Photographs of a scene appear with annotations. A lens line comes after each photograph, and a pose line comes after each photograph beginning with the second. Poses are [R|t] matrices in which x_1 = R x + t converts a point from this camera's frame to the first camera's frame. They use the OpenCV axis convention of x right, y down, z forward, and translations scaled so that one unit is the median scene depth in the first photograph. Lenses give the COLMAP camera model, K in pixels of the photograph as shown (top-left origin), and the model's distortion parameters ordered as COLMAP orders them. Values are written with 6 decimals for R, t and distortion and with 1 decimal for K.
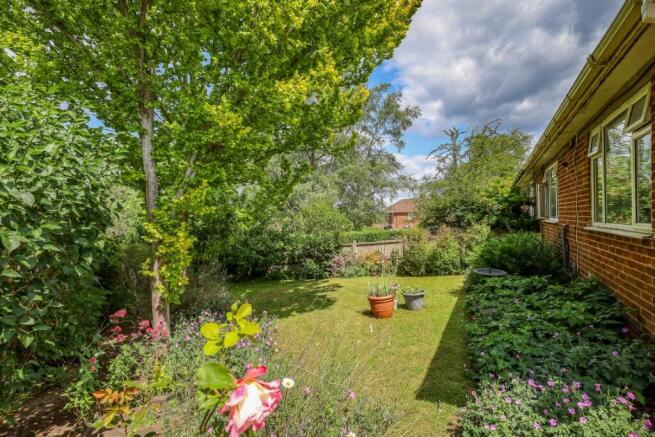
lens RADIAL K [[326.5, 0, 323.6], [0, 326.5, 235.9], [0, 0, 1]] dist [-0.000746, 0.000029]
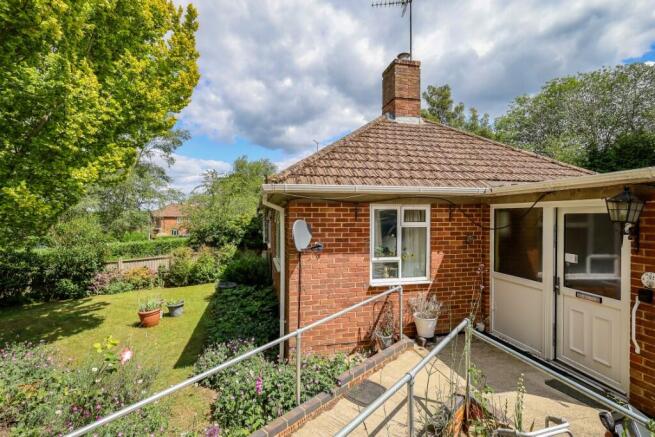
lens RADIAL K [[303.5, 0, 327.5], [0, 303.5, 218.5], [0, 0, 1]] dist [-0.001850, -0.000359]
pose [[0.755730, 0.038845, 0.653730, -0.086254], [-0.002744, 0.998418, -0.056154, -0.106772], [-0.654878, 0.040644, 0.754641, -0.375354]]
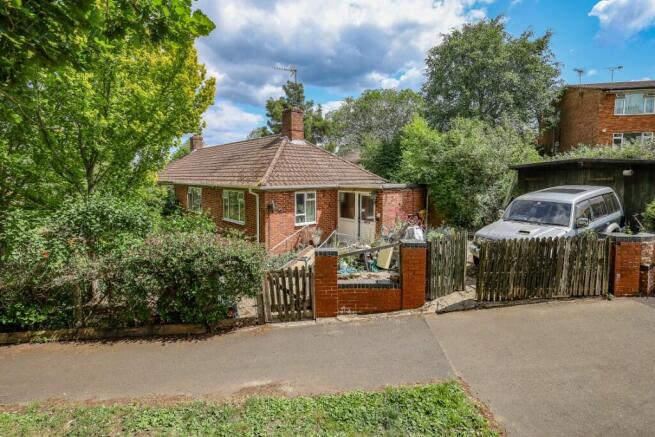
lens RADIAL K [[303.5, 0, 327.5], [0, 303.5, 218.5], [0, 0, 1]] dist [-0.001850, -0.000359]
pose [[0.350027, -0.078127, 0.933476, -1.075434], [0.025345, 0.996941, 0.073935, -0.153492], [-0.936397, -0.002220, 0.350937, -0.669474]]
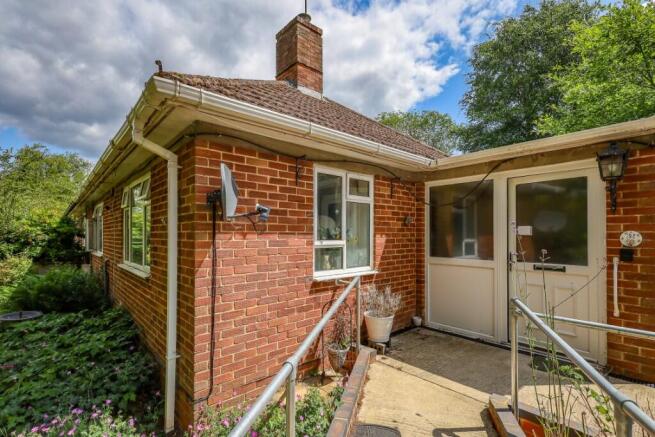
lens RADIAL K [[306.4, 0, 320.8], [0, 306.4, 231.6], [0, 0, 1]] dist [0.000443, -0.000031]
pose [[0.359610, 0.051263, 0.931694, -0.002784], [0.028595, 0.997415, -0.065917, -0.035340], [-0.932665, 0.050346, 0.357214, -0.086905]]
